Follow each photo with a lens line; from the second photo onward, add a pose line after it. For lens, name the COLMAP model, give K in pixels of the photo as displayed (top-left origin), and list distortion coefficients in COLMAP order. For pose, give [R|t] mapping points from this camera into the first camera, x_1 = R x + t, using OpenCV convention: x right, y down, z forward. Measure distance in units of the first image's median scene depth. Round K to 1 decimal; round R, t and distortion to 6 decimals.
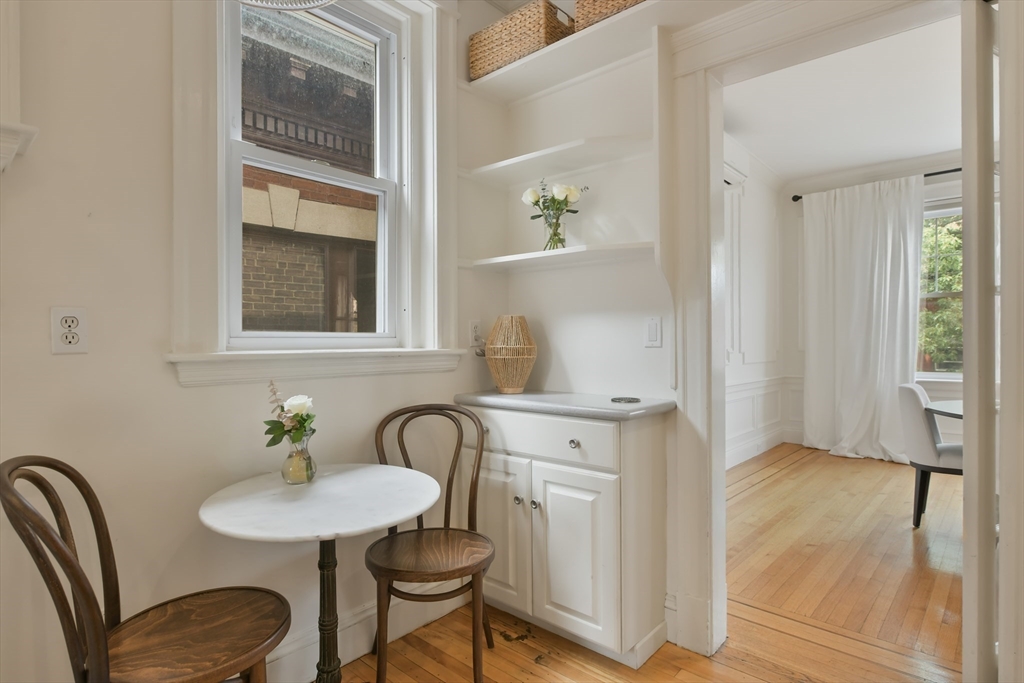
lens RADIAL K [[542.1, 0, 513.9], [0, 542.1, 344.2], [0, 0, 1]] dist [-0.005401, -0.000153]
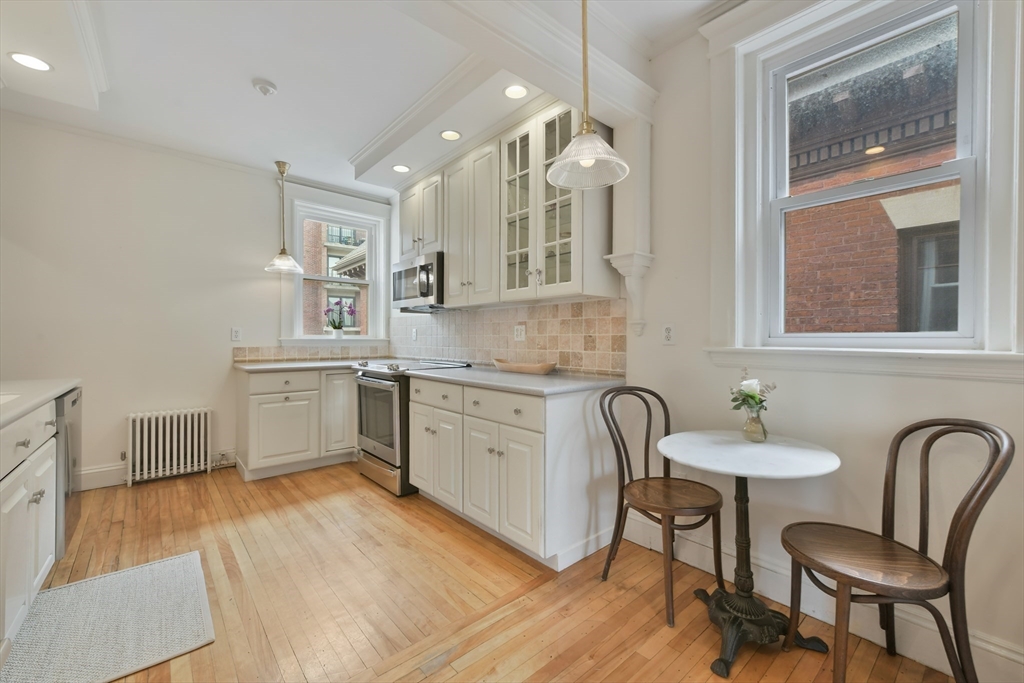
lens RADIAL K [[419.6, 0, 512.1], [0, 419.6, 338.3], [0, 0, 1]] dist [0.001093, 0.001164]
pose [[-0.134458, 0.005737, -0.990903, 0.569809], [-0.010327, 0.999921, 0.007190, -0.009333], [0.990865, 0.011200, -0.134388, 0.386617]]
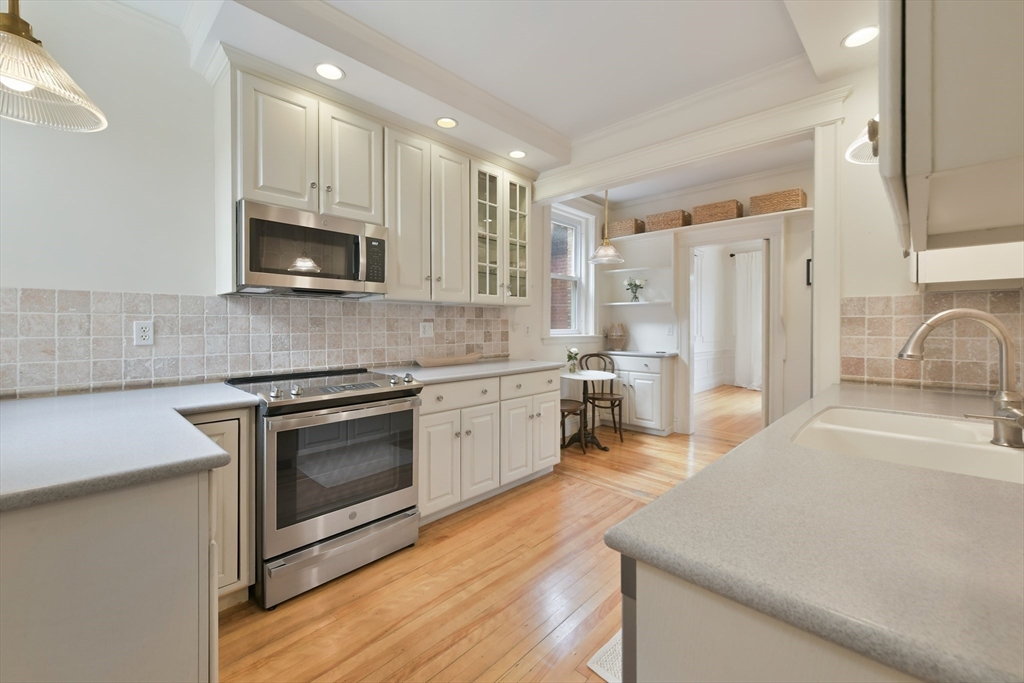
lens RADIAL K [[419.6, 0, 514.2], [0, 419.6, 328.5], [0, 0, 1]] dist [0.001093, 0.001164]
pose [[0.999559, 0.007604, -0.028701, -0.525396], [-0.007580, 0.999971, 0.000923, -0.025574], [0.028707, -0.000705, 0.999588, -1.316390]]
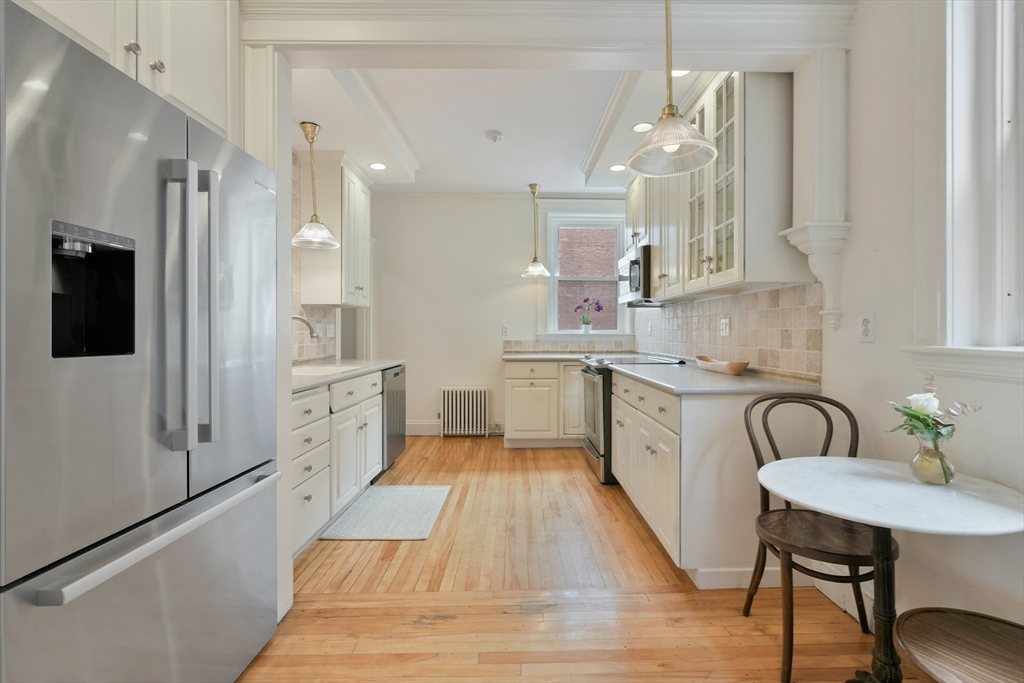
lens RADIAL K [[451.8, 0, 518.7], [0, 451.8, 334.1], [0, 0, 1]] dist [-0.002026, -0.000132]
pose [[-0.740492, 0.009554, -0.671997, 0.512896], [-0.000487, 0.999891, 0.014752, -0.016209], [0.672065, 0.011251, -0.740407, 0.817371]]
